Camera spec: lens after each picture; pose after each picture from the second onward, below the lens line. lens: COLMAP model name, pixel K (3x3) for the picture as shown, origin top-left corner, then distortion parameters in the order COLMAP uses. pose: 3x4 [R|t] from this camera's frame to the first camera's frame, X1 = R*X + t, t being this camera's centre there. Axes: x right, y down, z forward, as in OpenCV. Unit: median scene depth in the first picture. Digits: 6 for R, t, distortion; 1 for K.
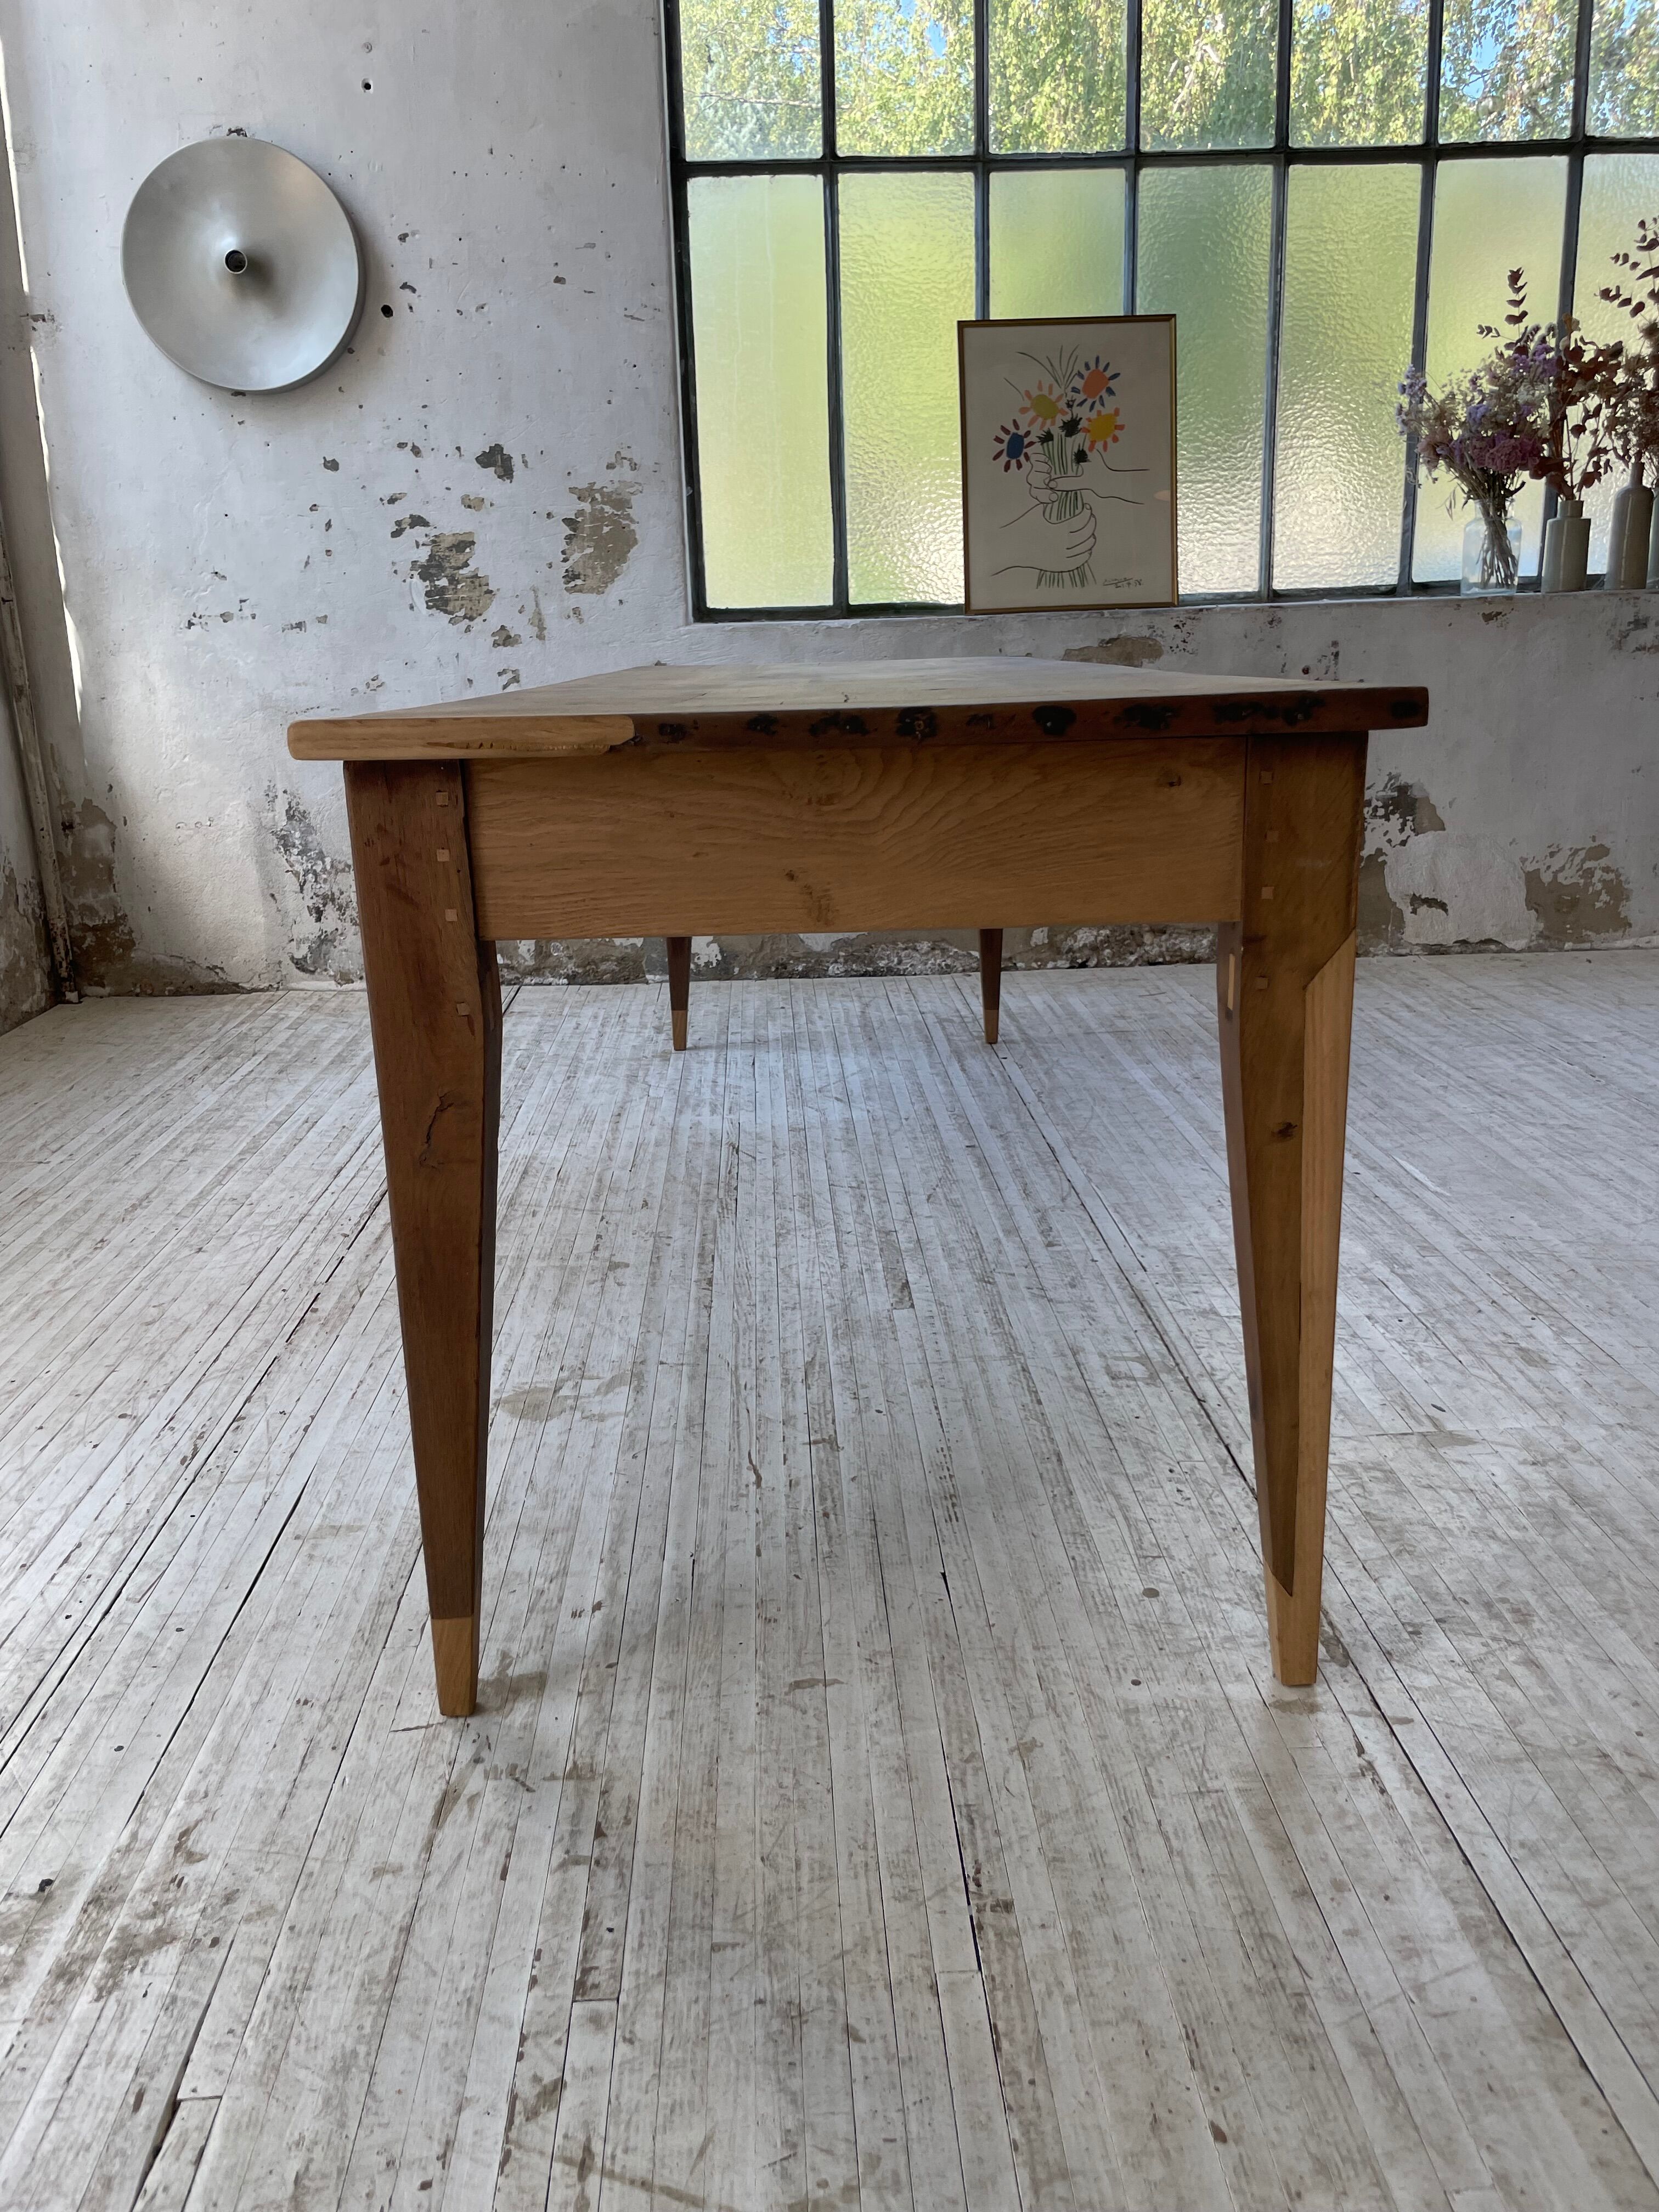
lens RADIAL K [[1686.5, 0, 829.7], [0, 1686.5, 1092.7], [0, 0, 1]] dist [0.090814, -0.130154]
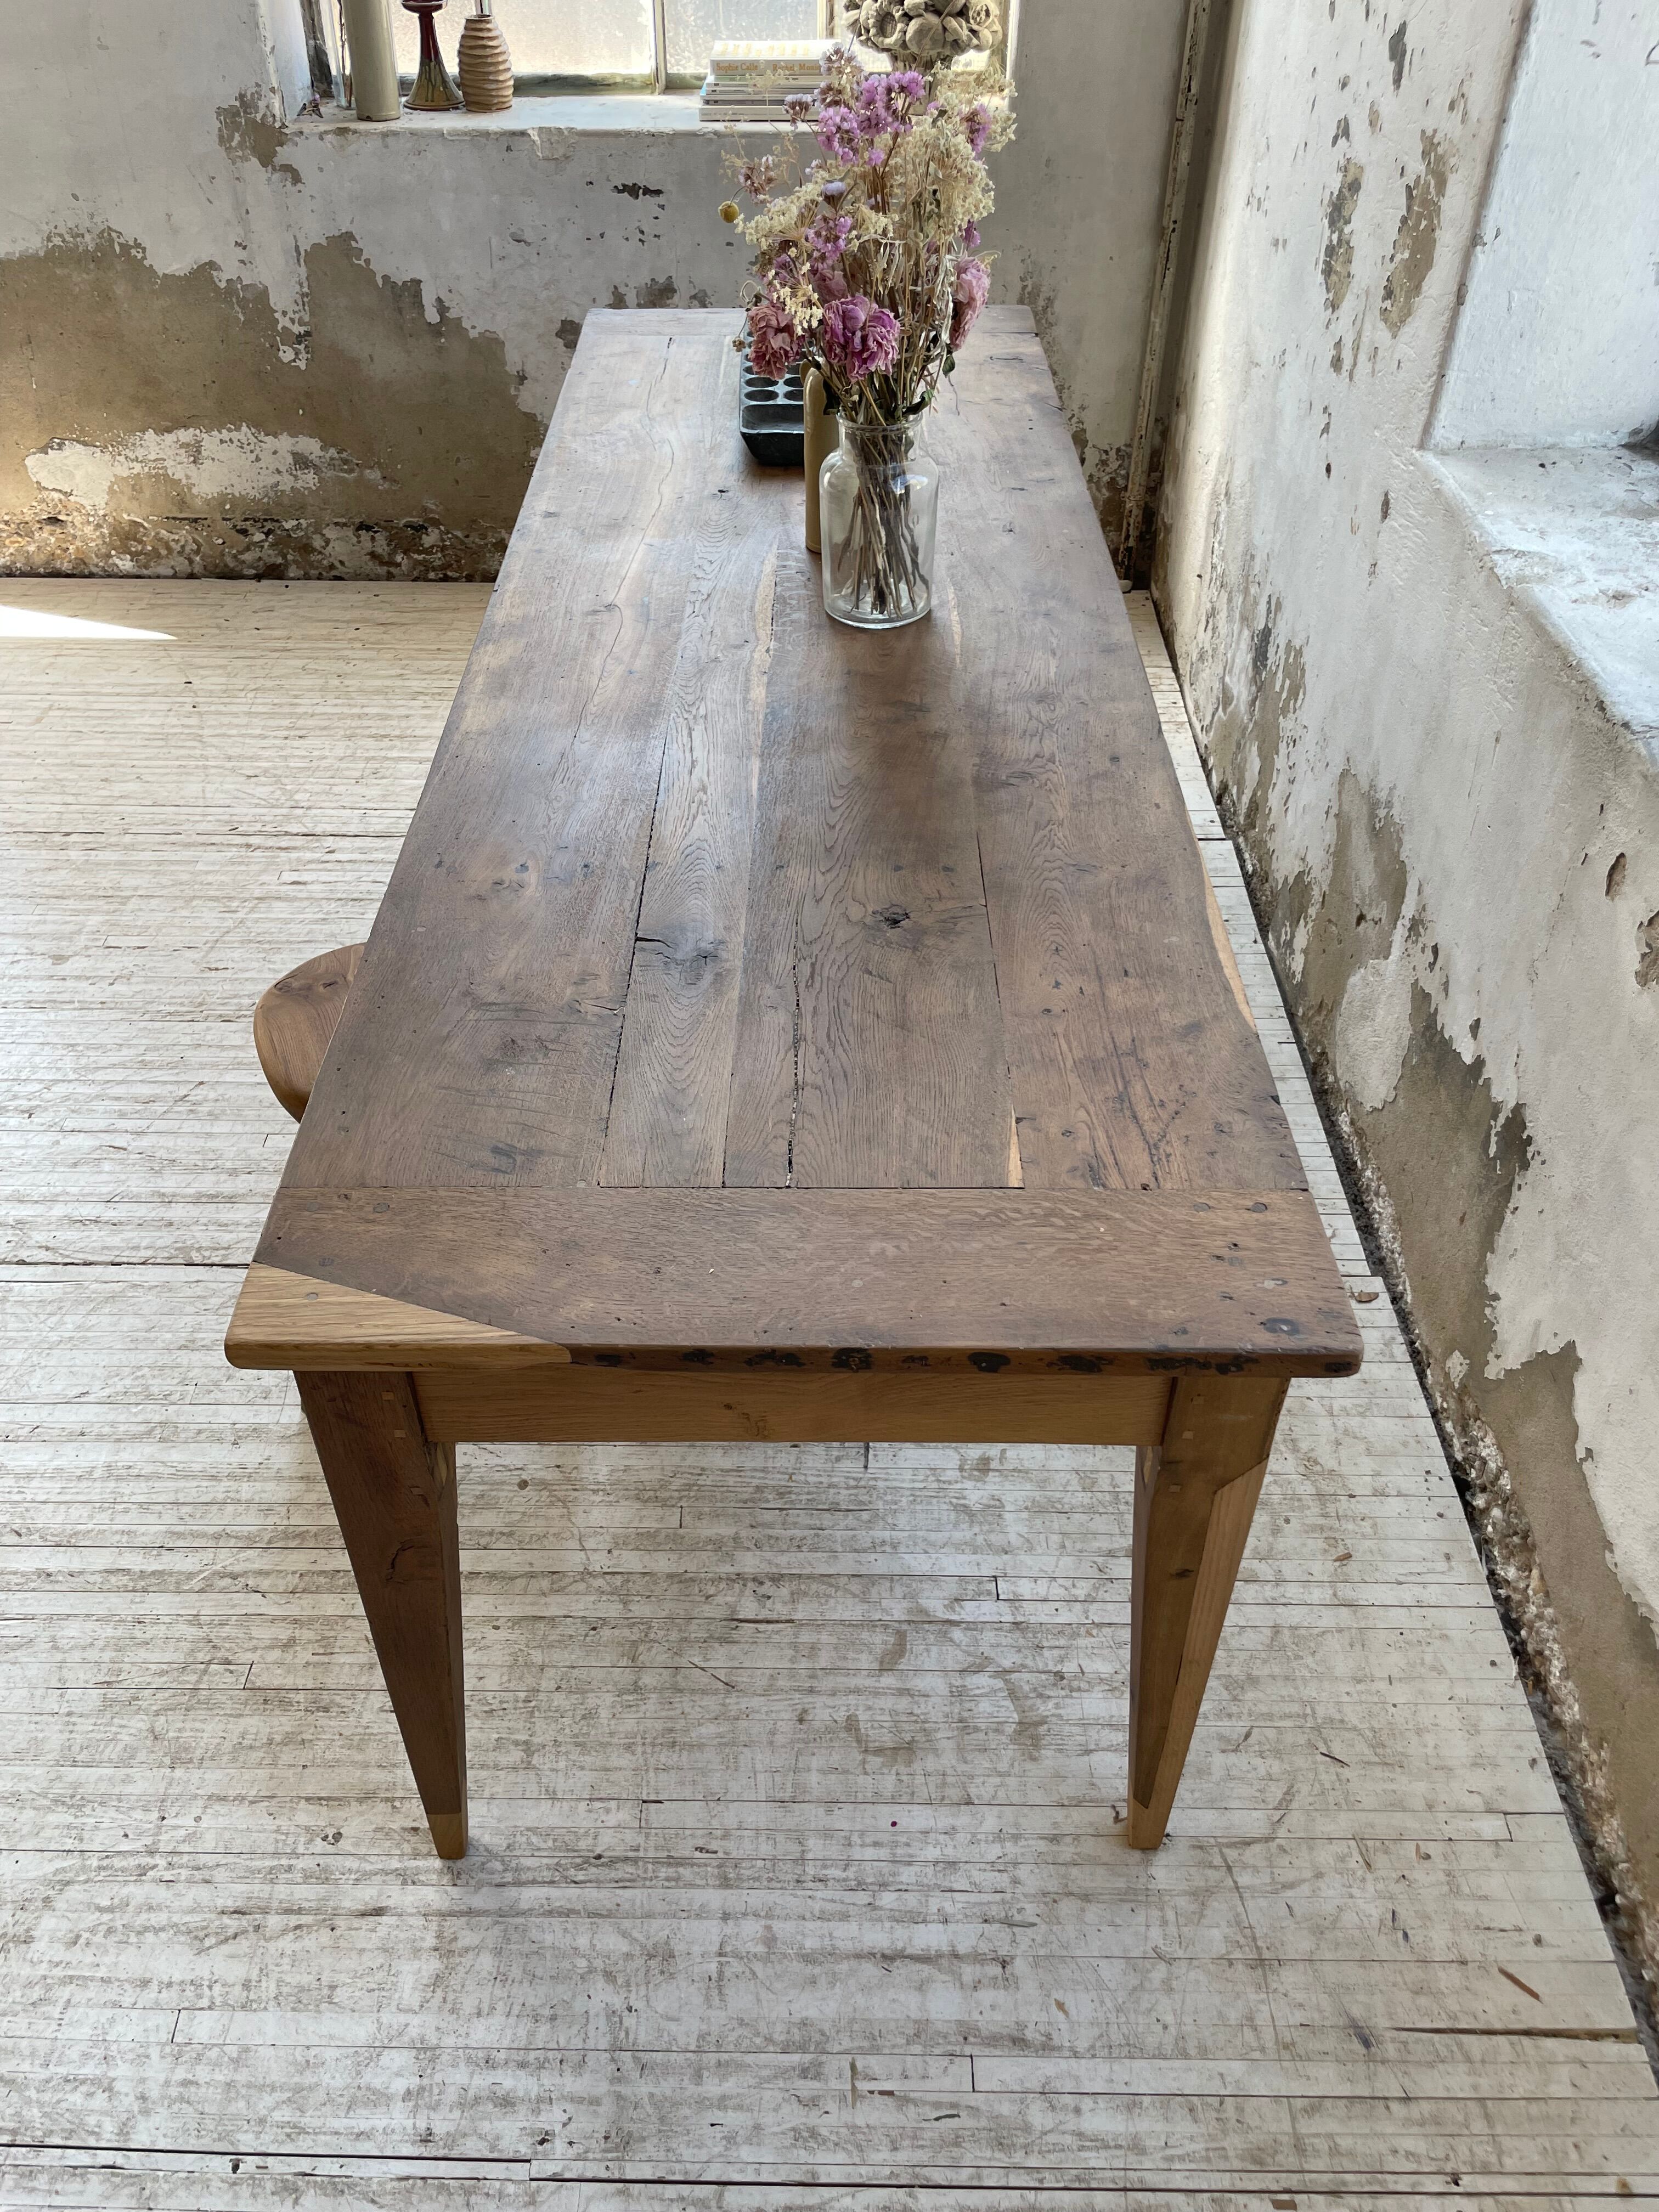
lens RADIAL K [[1691.8, 0, 803.4], [0, 1691.8, 1099.6], [0, 0, 1]] dist [0.084354, -0.120216]
pose [[-0.057712, 0.665576, -0.744095, 0.472153], [-0.258842, 0.709874, 0.655042, -0.440812], [0.964194, 0.230407, 0.131311, 0.804532]]
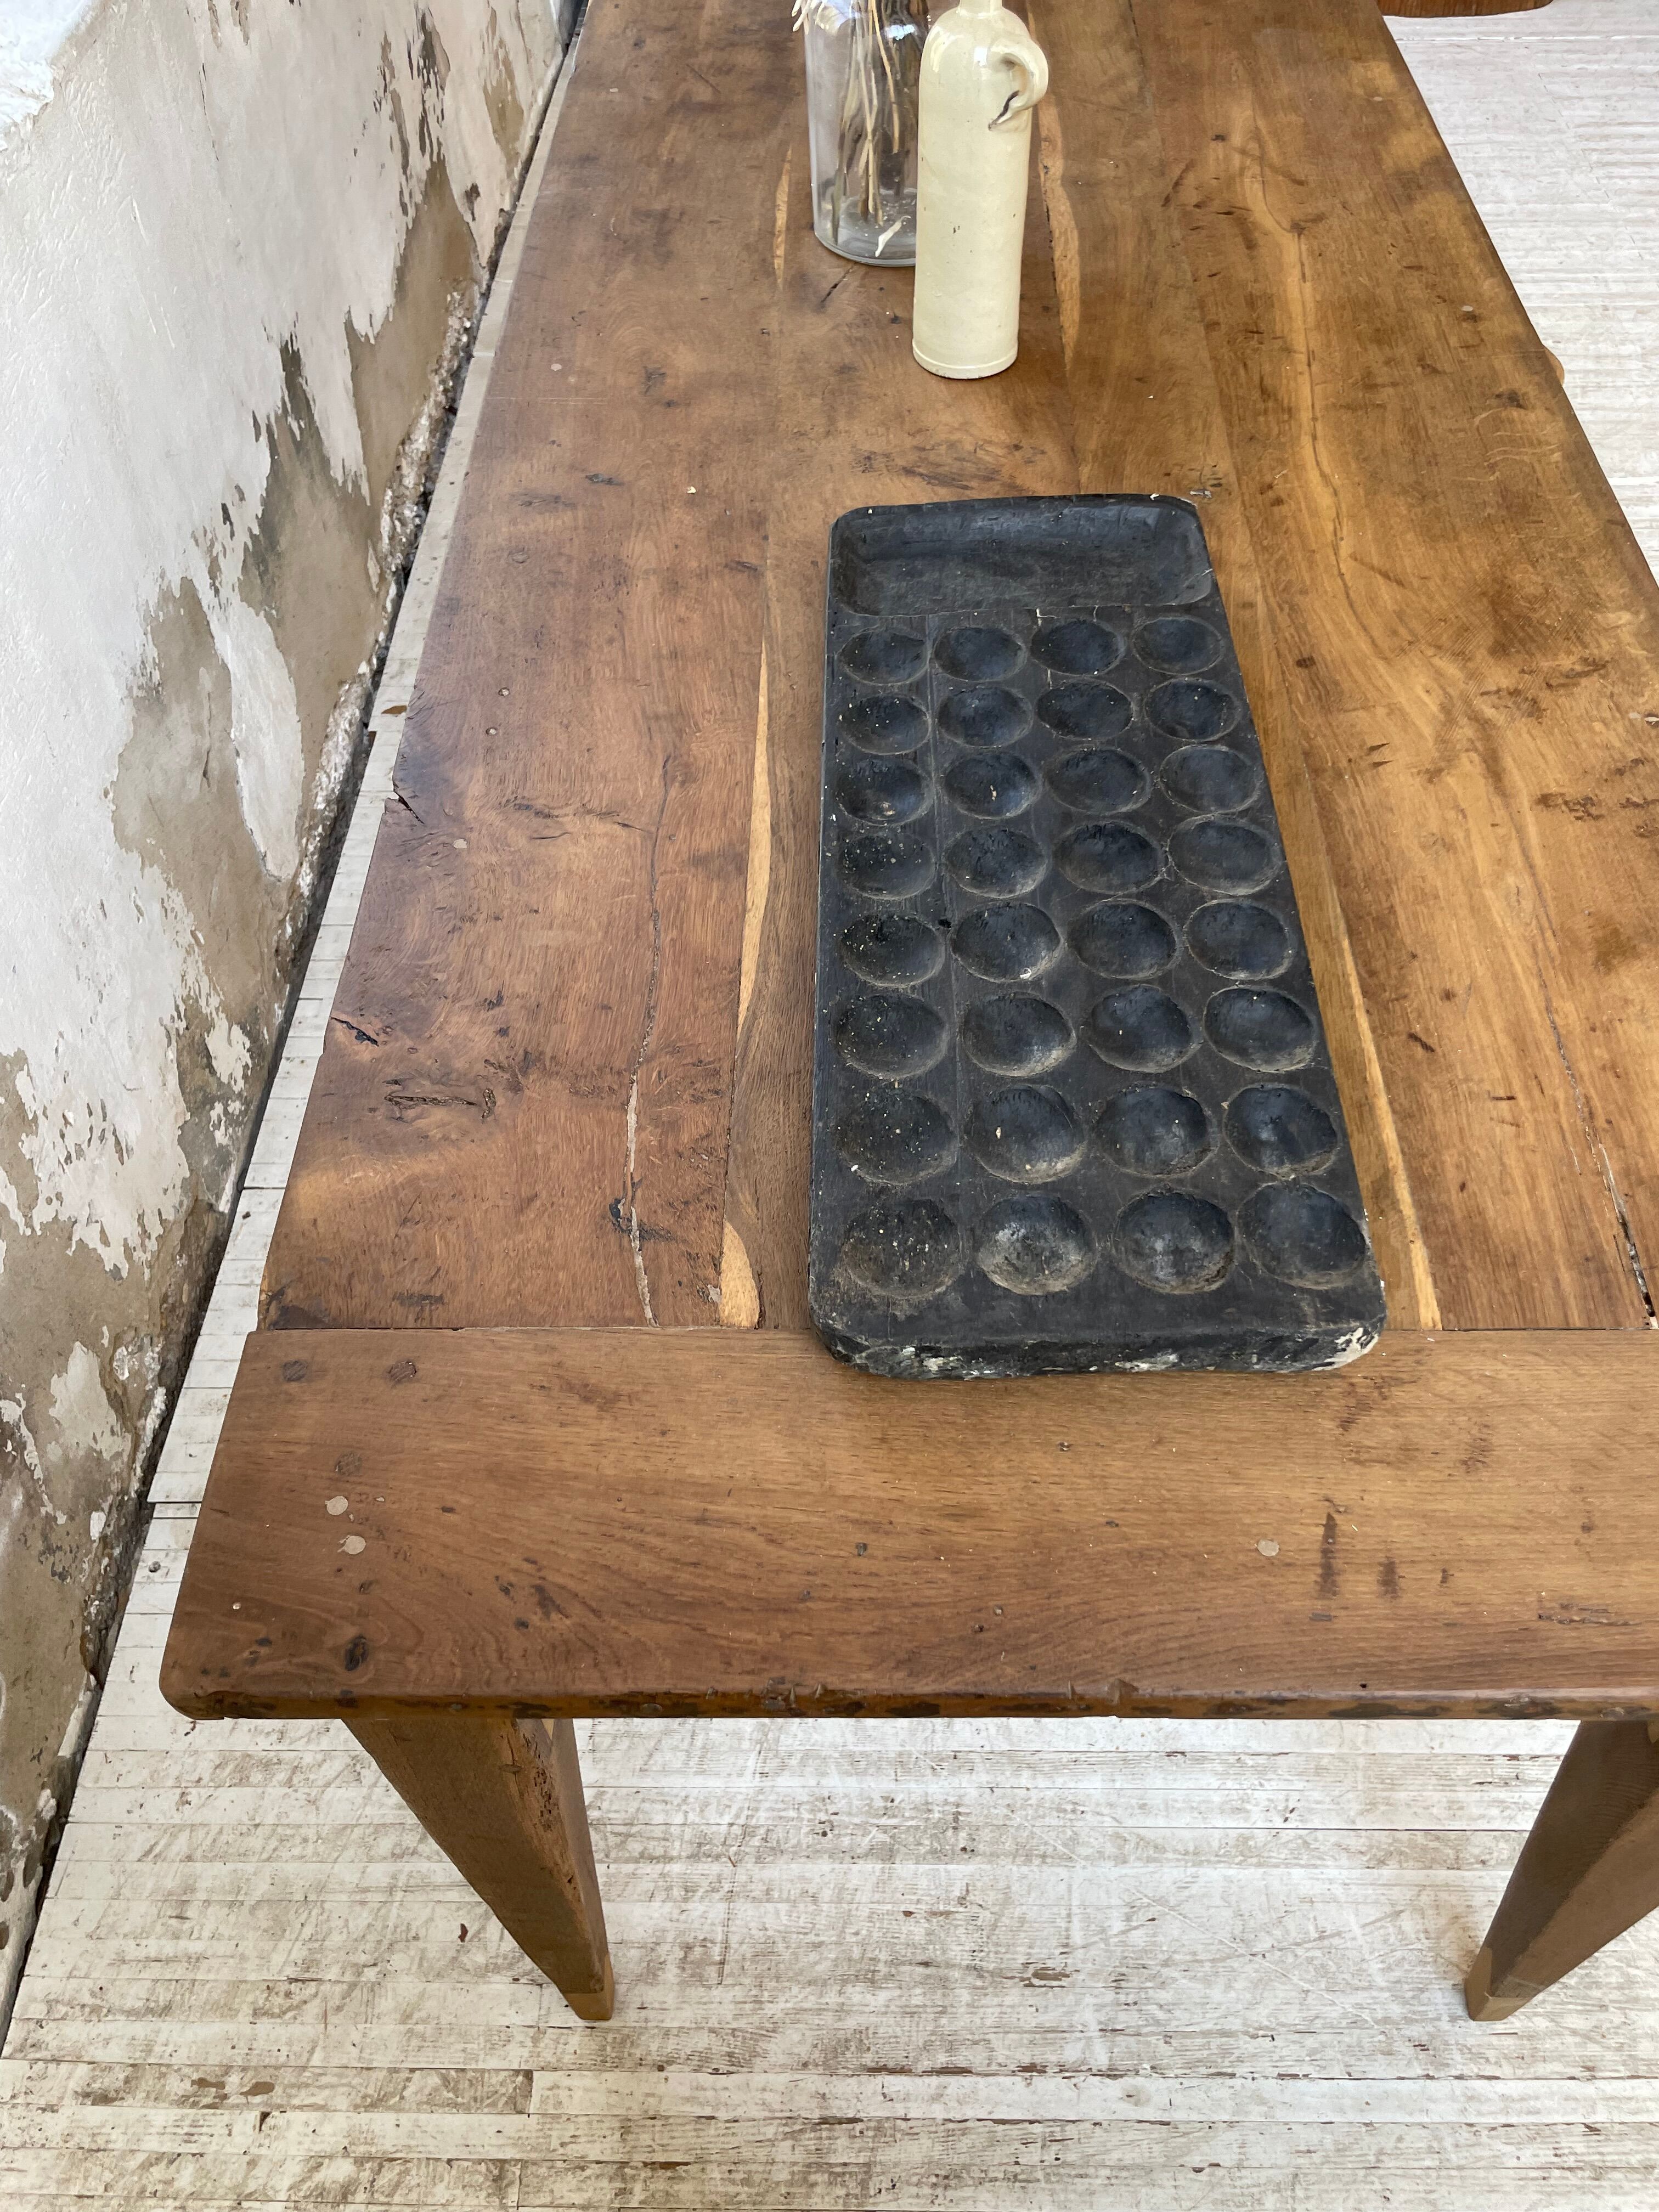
lens RADIAL K [[1691.8, 0, 855.0], [0, 1691.8, 1121.4], [0, 0, 1]] dist [0.084354, -0.120216]
pose [[0.054036, -0.769766, 0.636035, -0.365877], [0.281054, 0.622938, 0.730039, -0.358674], [-0.958169, 0.139311, 0.250007, 0.805333]]
